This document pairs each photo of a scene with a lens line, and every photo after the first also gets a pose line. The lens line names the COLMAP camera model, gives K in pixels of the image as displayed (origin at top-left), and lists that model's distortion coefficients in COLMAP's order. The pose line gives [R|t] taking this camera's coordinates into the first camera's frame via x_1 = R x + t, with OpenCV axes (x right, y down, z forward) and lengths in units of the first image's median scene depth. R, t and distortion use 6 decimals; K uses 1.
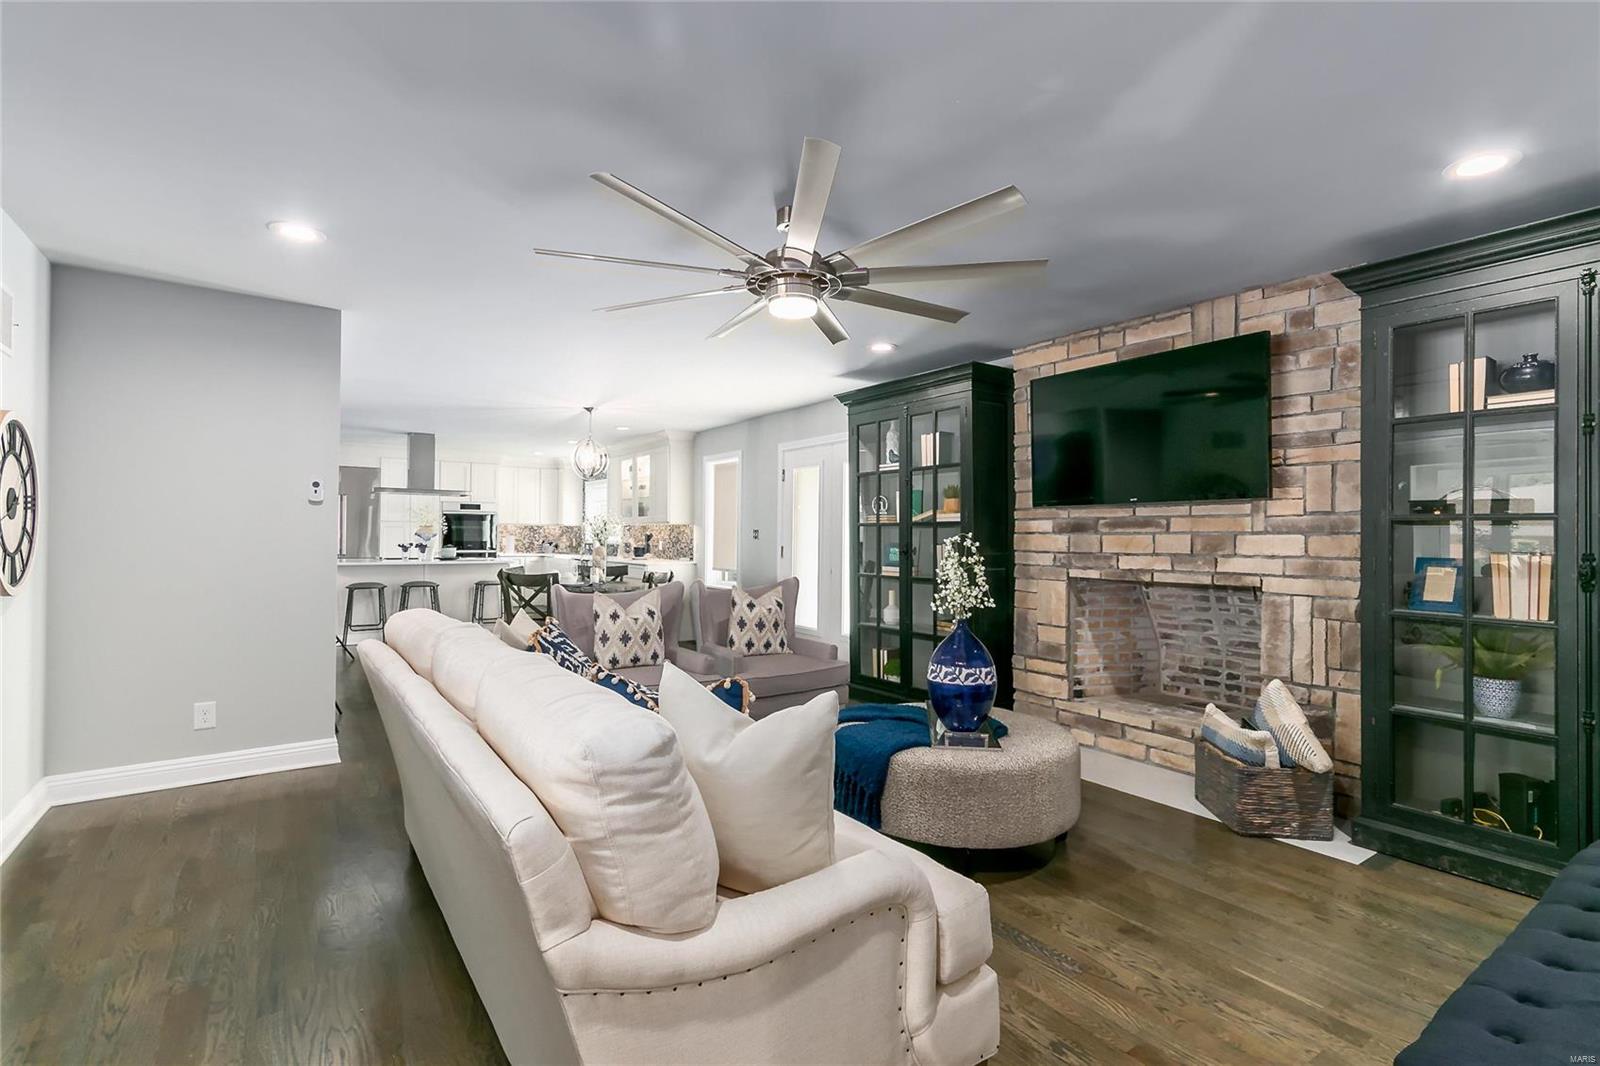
lens RADIAL K [[746.7, 0, 793.6], [0, 746.7, 537.7], [0, 0, 1]] dist [0.000380, -0.000011]
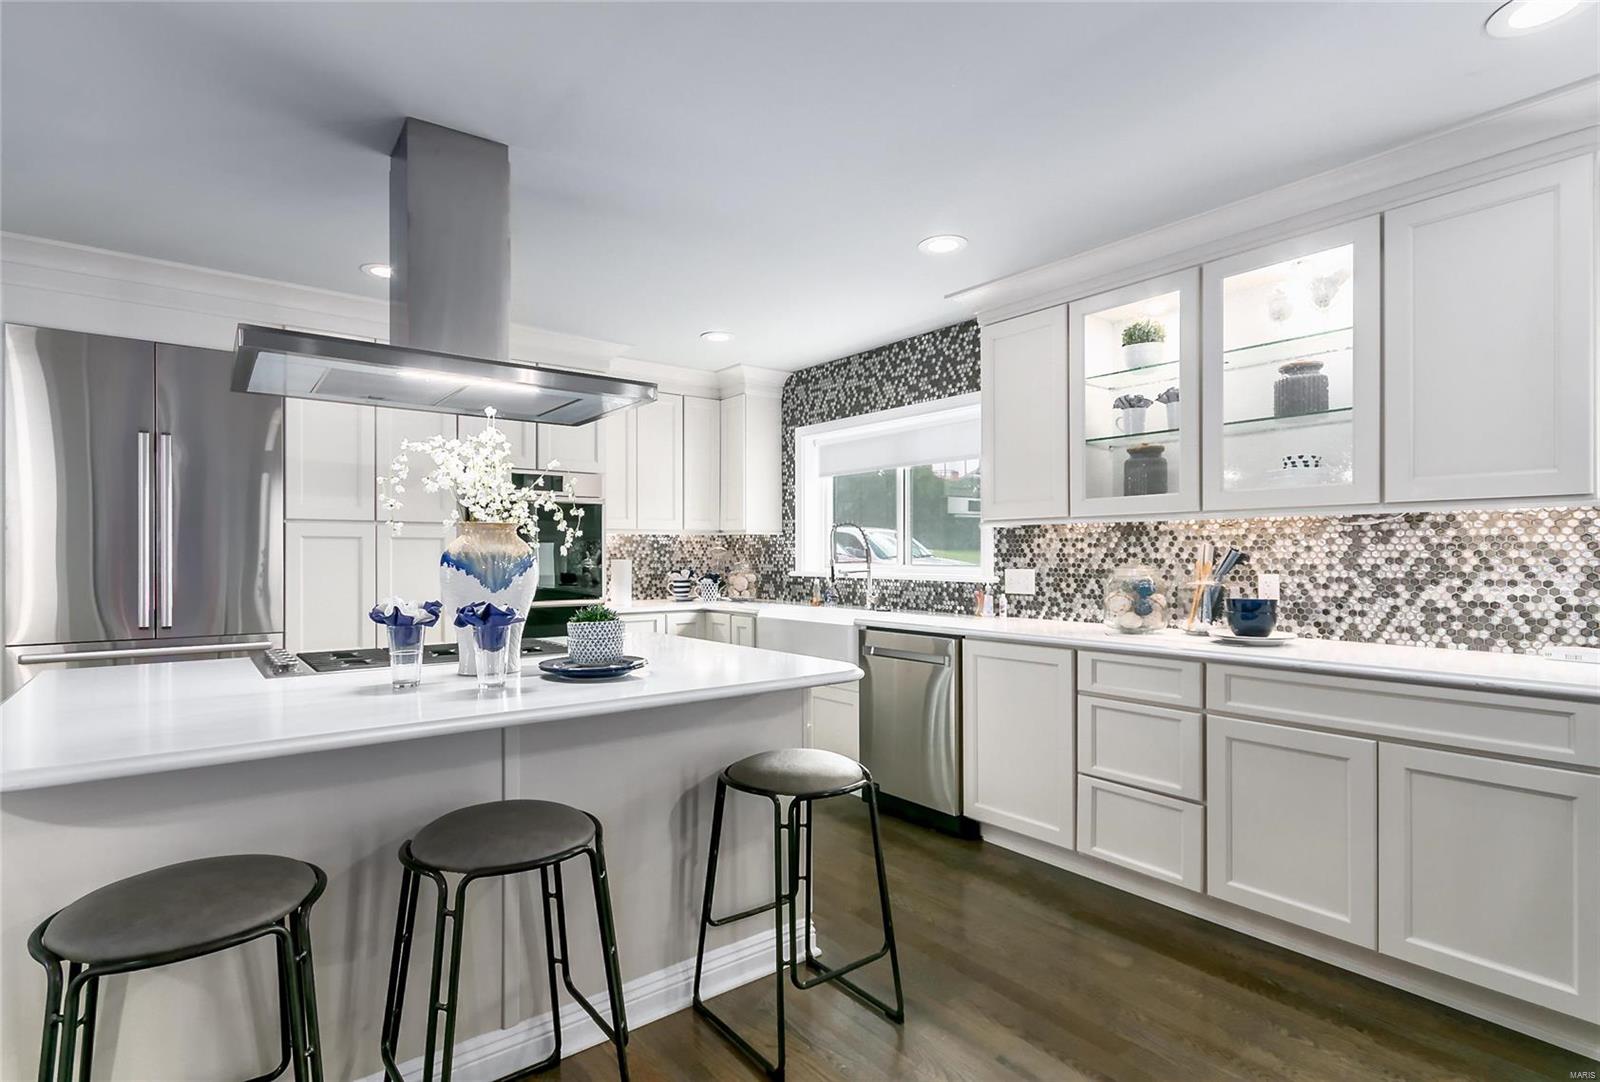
lens RADIAL K [[799.4, 0, 779.9], [0, 799.4, 551.4], [0, 0, 1]] dist [0.002678, 0.000887]
pose [[0.999002, -0.010434, 0.043423, -0.478617], [0.010615, 0.999936, -0.003950, -0.006282], [-0.043379, 0.004407, 0.999049, 0.868885]]
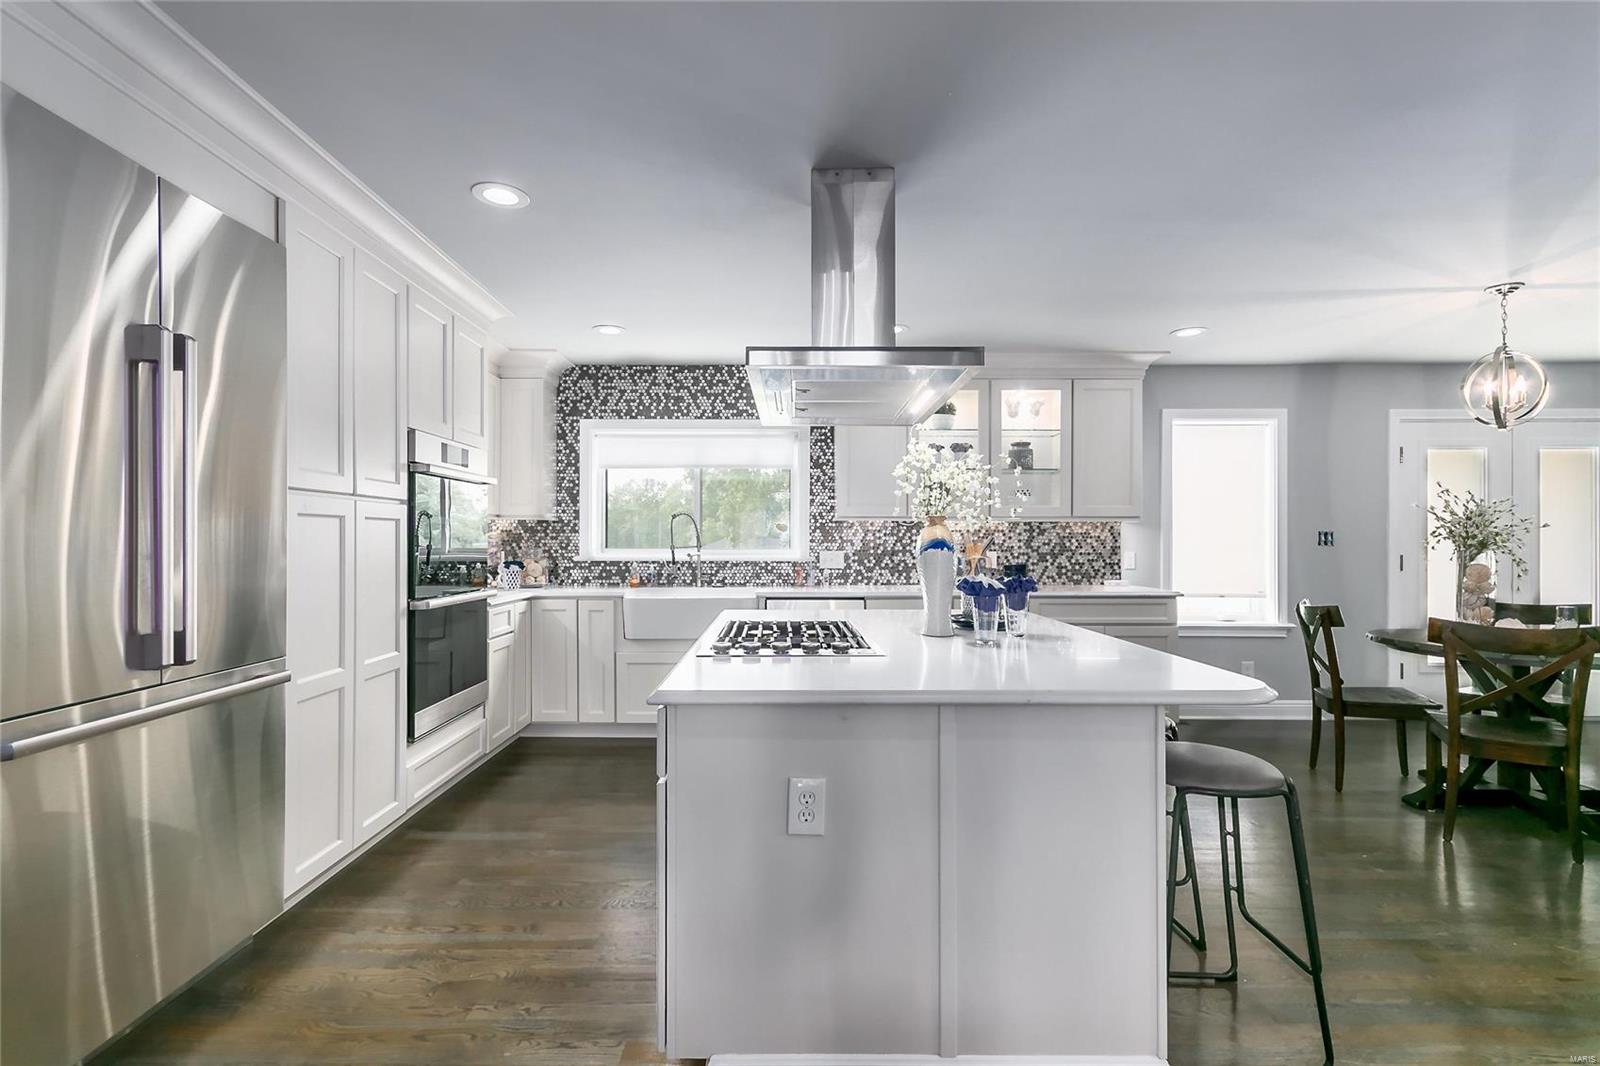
lens RADIAL K [[758.9, 0, 779.8], [0, 758.9, 547.1], [0, 0, 1]] dist [-0.001284, 0.000206]
pose [[0.564556, -0.017871, 0.825201, -0.891576], [0.004971, 0.999821, 0.018252, -0.011666], [-0.825380, -0.006202, 0.564544, 1.020079]]
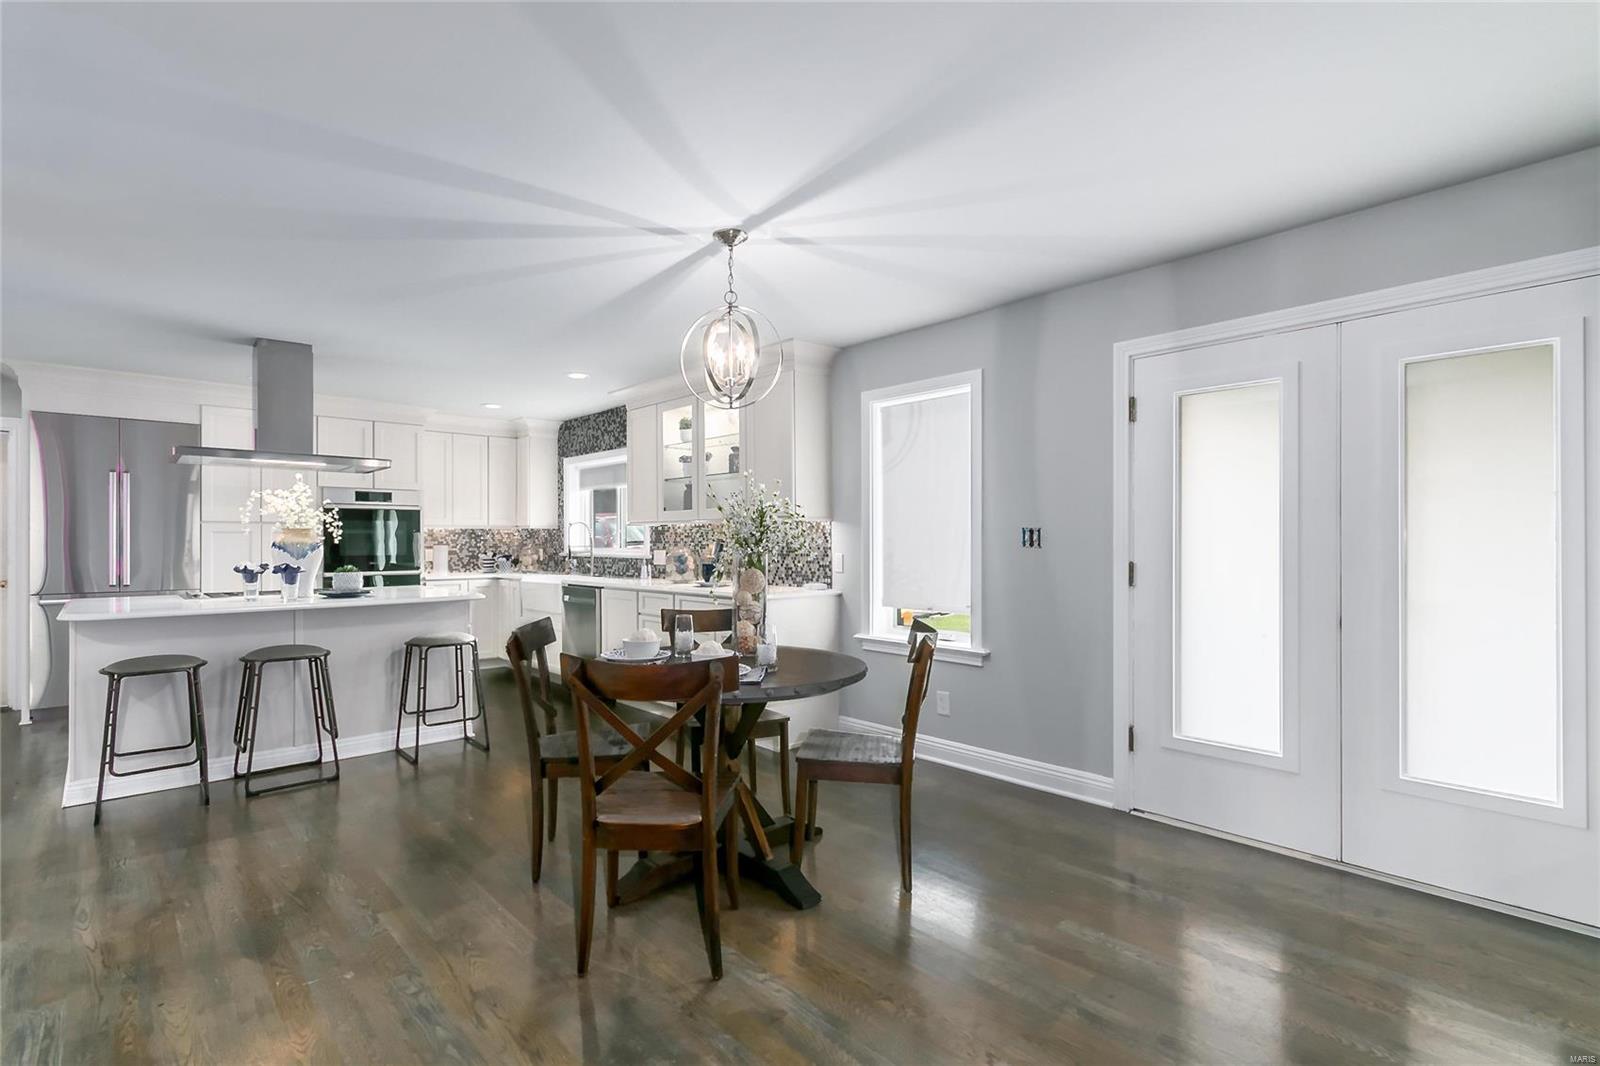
lens RADIAL K [[771.2, 0, 800.0], [0, 771.2, 533.0], [0, 0, 1]] dist [0.000827, 0.000386]
pose [[0.990736, -0.011109, 0.135350, -0.268693], [0.012447, 0.999882, -0.009045, -0.004703], [-0.135233, 0.010646, 0.990757, 0.521430]]
